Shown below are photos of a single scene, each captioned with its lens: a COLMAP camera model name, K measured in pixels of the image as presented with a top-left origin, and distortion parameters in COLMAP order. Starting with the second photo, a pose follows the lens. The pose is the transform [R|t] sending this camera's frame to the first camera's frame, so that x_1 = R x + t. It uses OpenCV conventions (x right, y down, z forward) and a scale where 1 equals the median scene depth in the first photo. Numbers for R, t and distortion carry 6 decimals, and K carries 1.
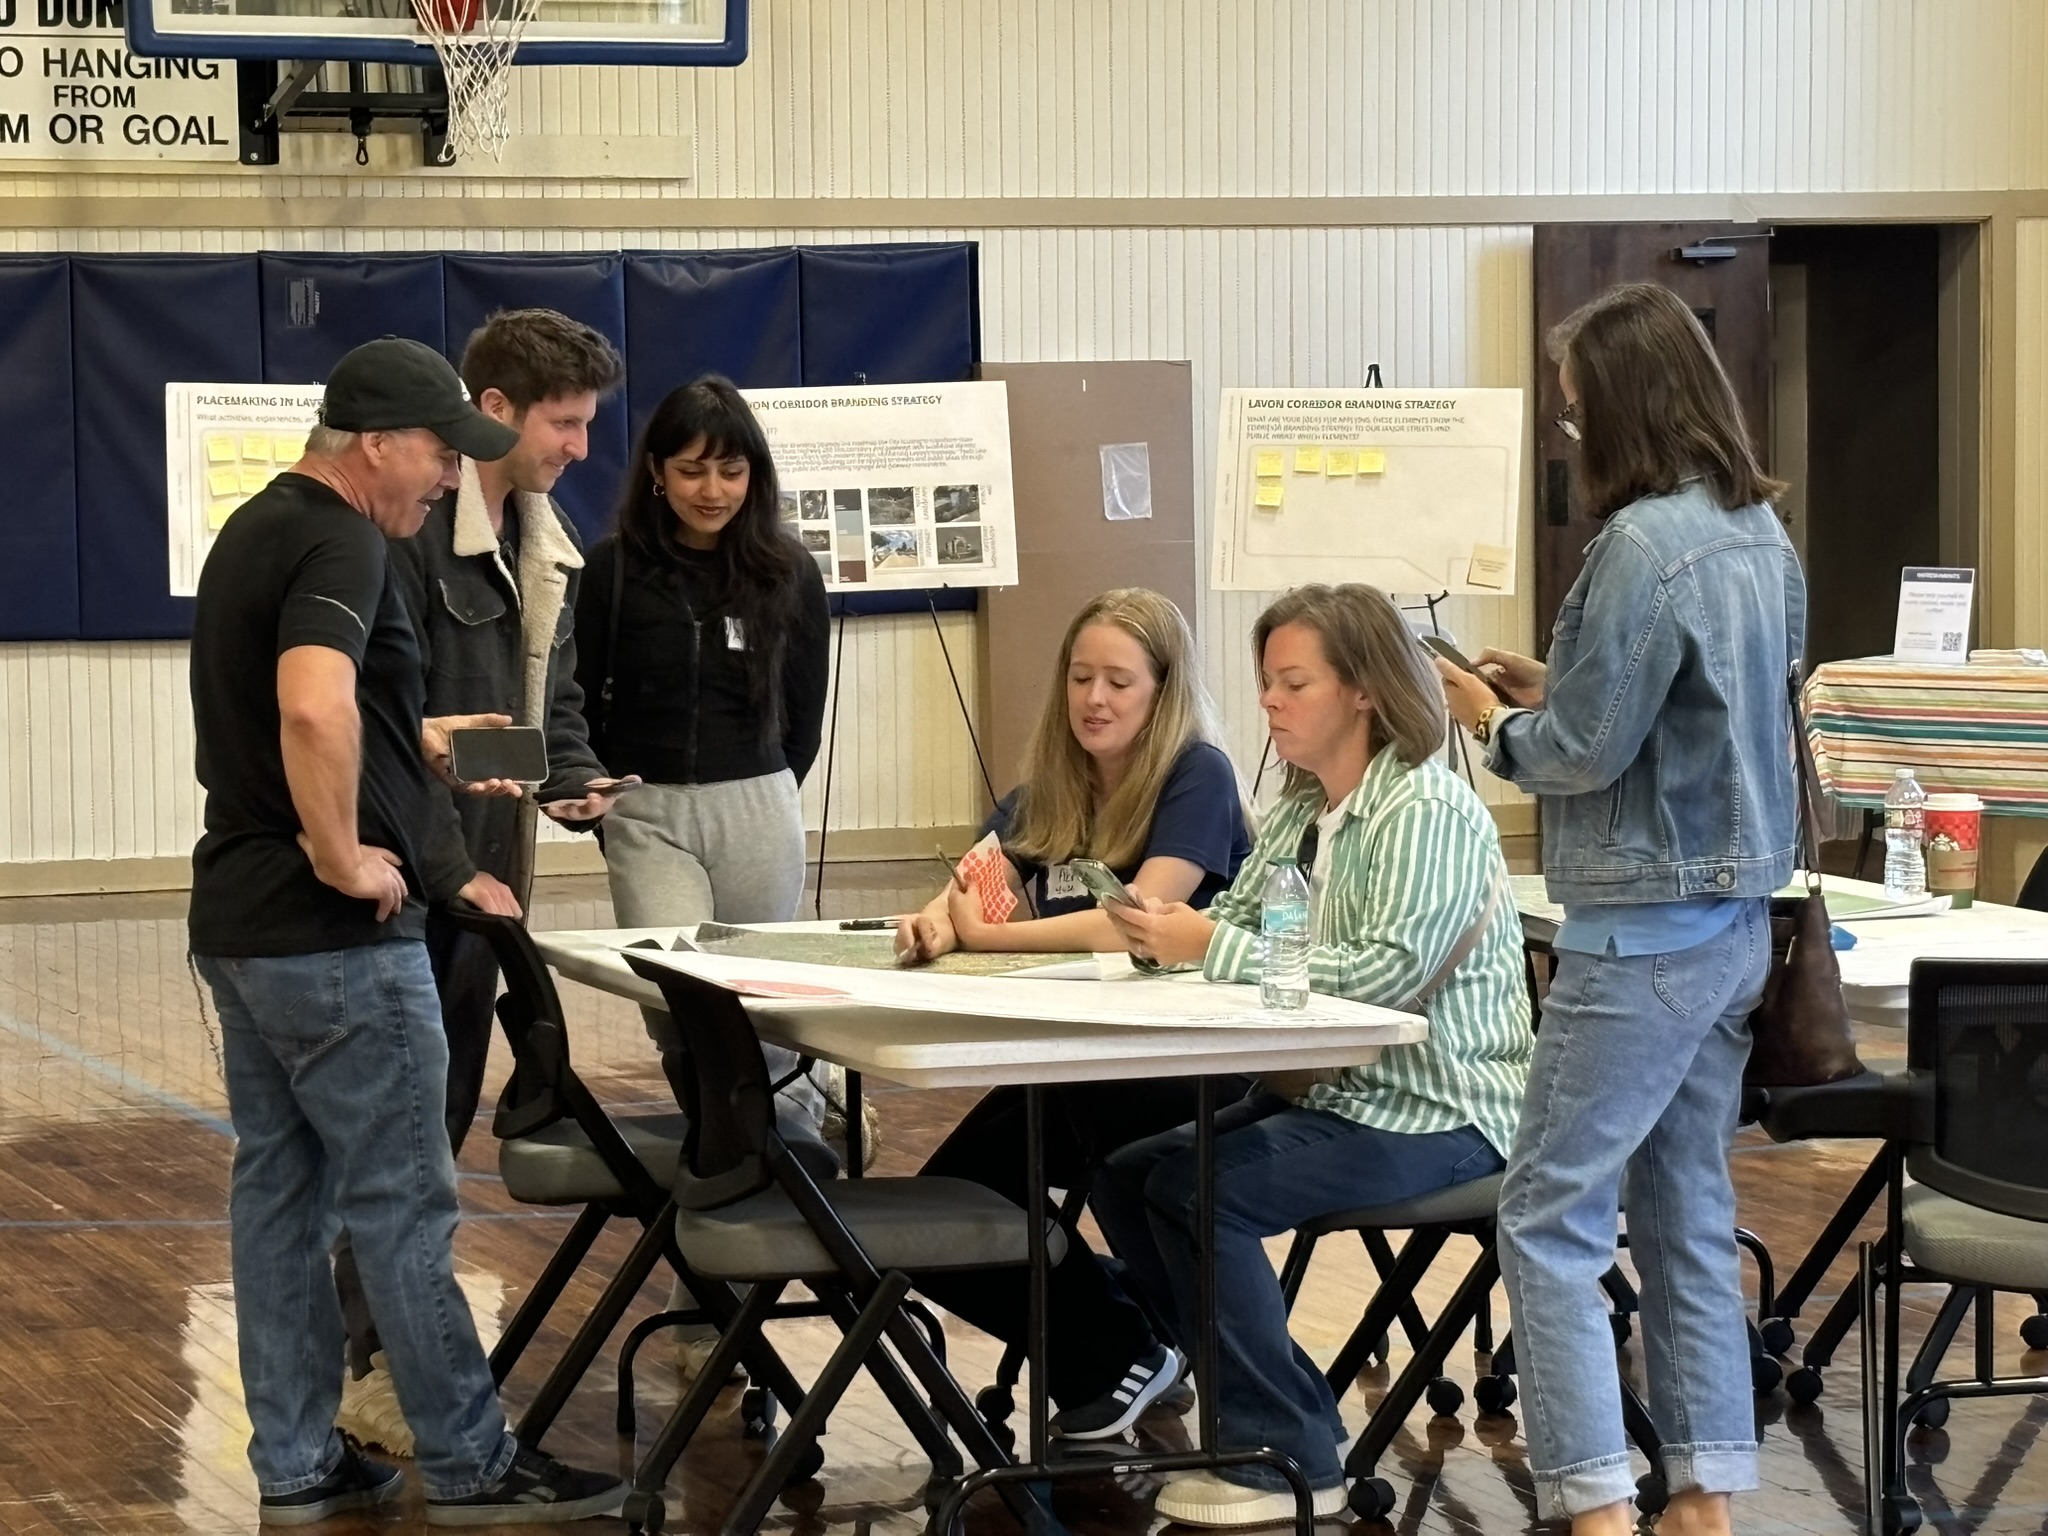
lens RADIAL K [[6009.2, 0, 1023.5], [0, 6009.2, 770.5], [0, 0, 1]] dist [0.178009, 0.000000]
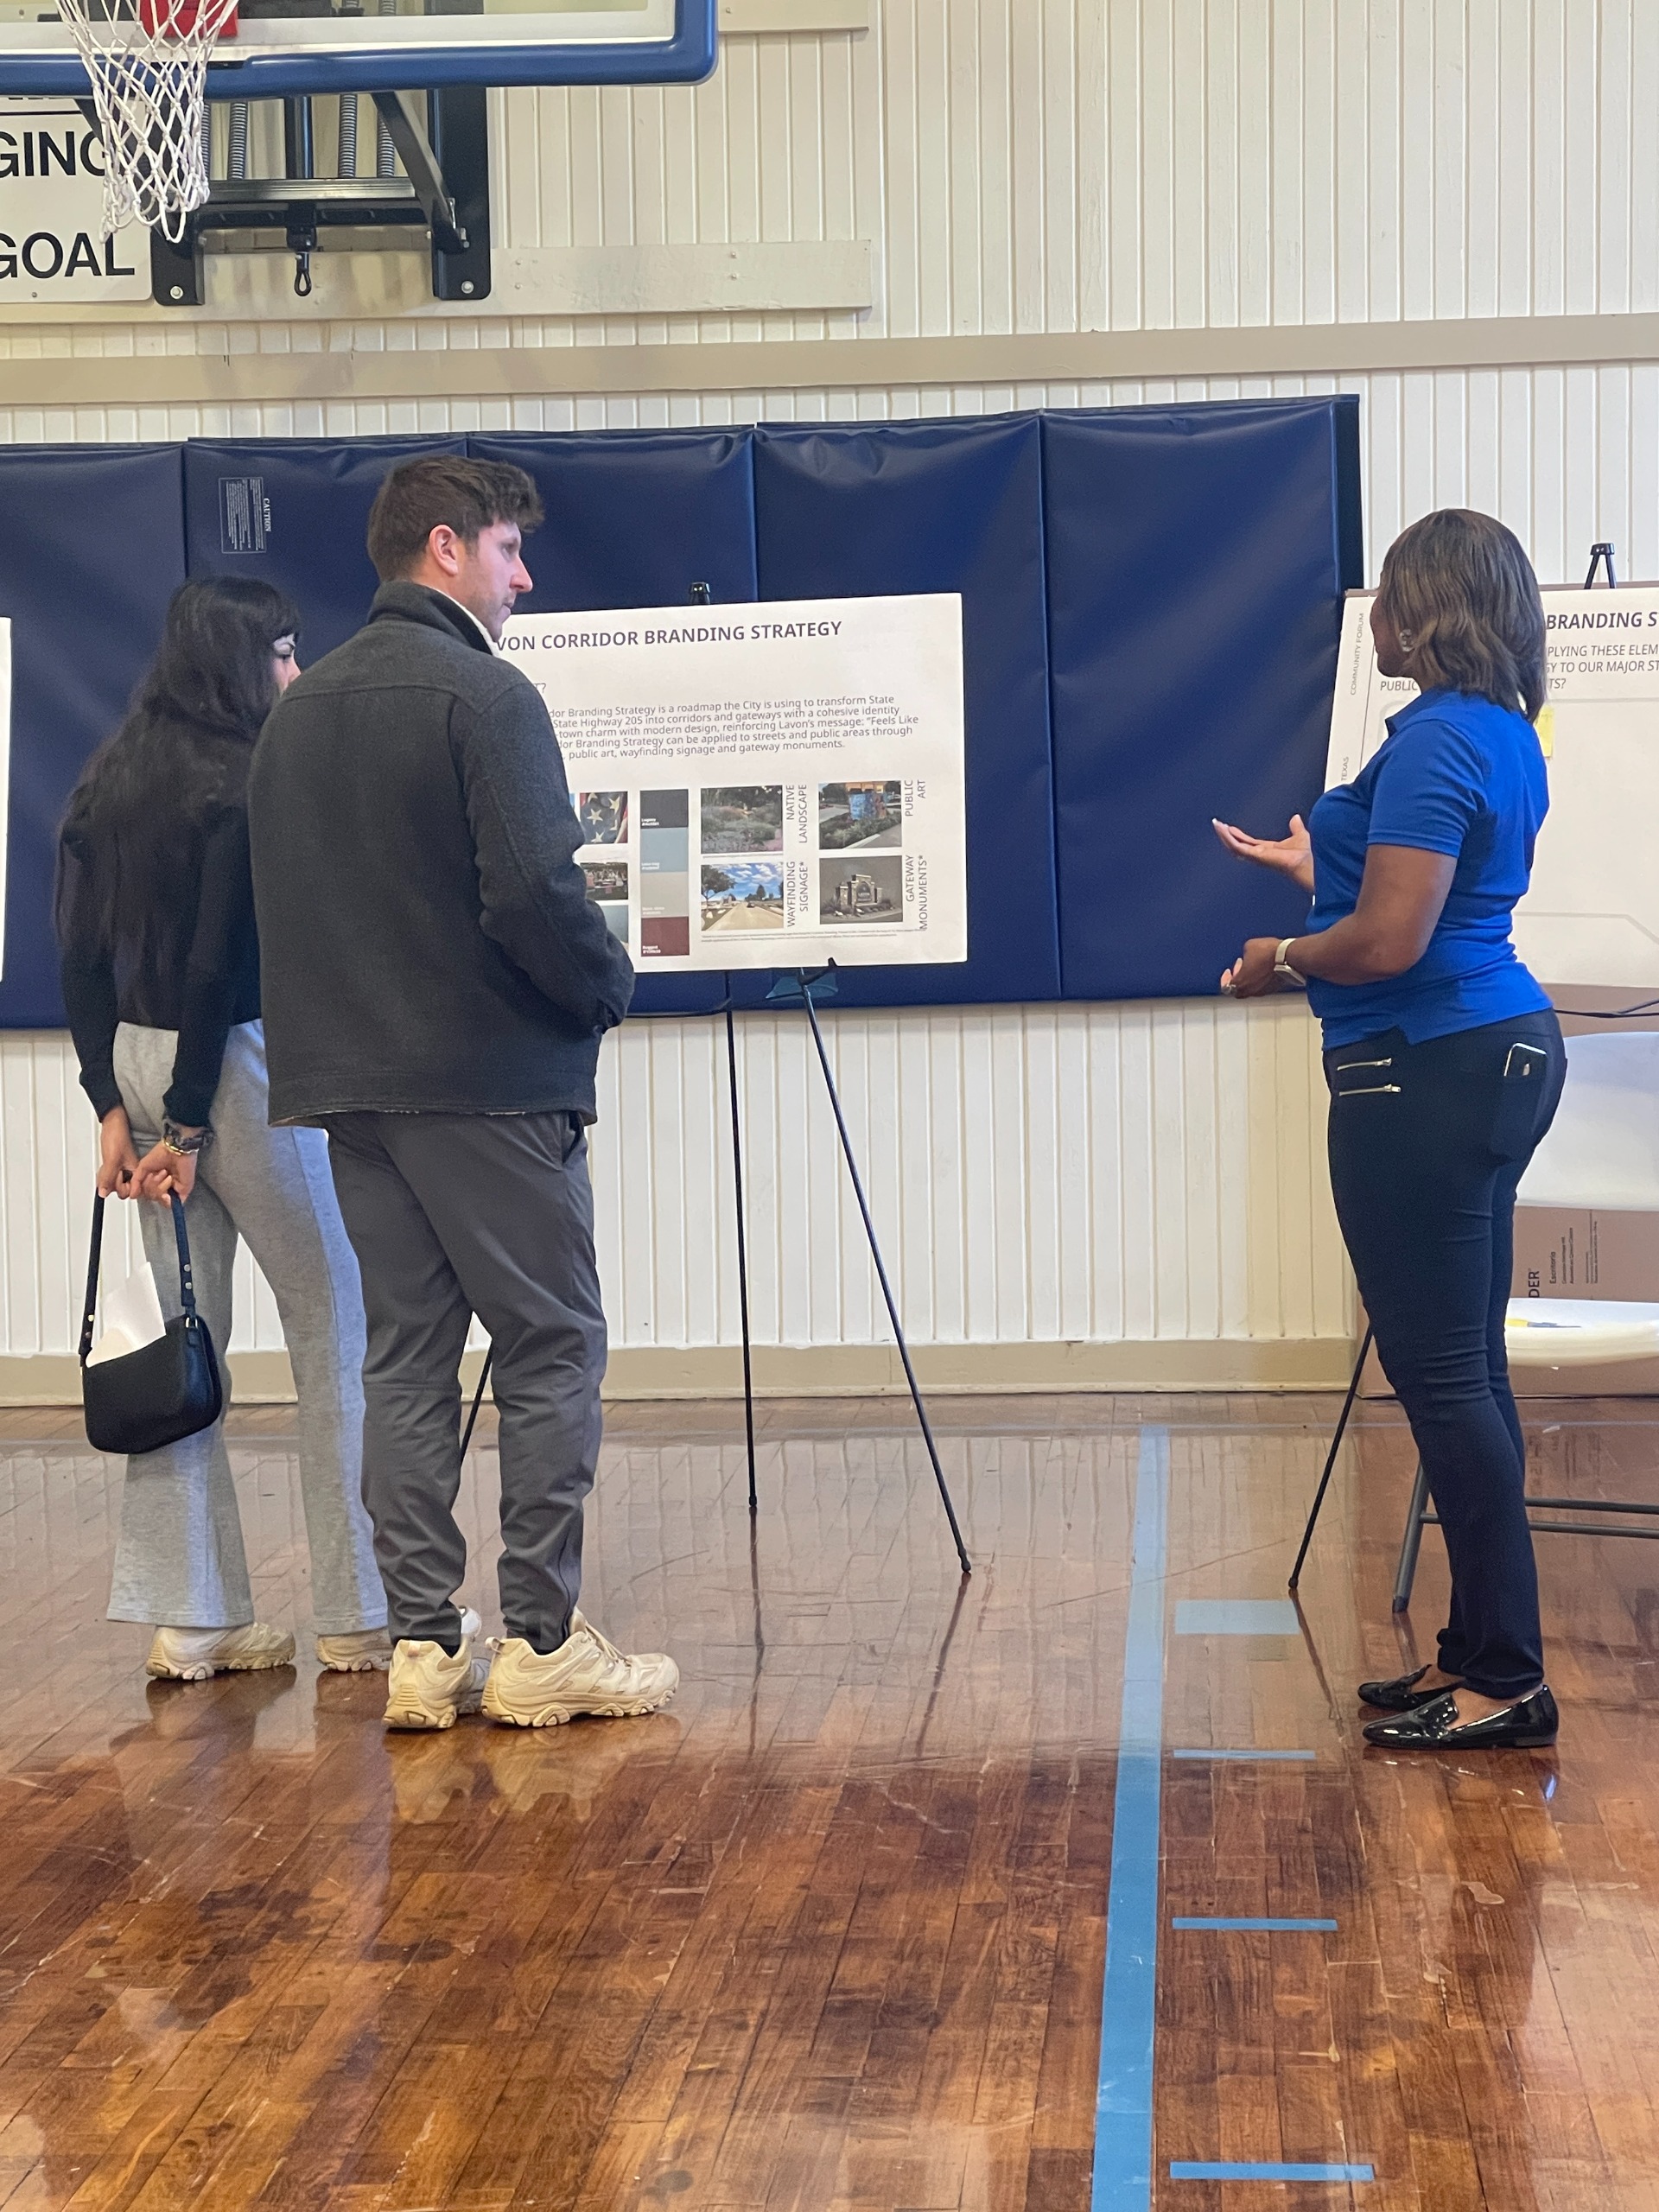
lens RADIAL K [[5027.2, 0, 829.9], [0, 5027.2, 1102.5], [0, 0, 1]] dist [0.143921, 0.000000]
pose [[0.911440, 0.019528, -0.410969, 0.164372], [-0.016787, 0.999806, 0.010277, -0.020754], [0.411090, -0.002468, 0.911591, 0.529686]]
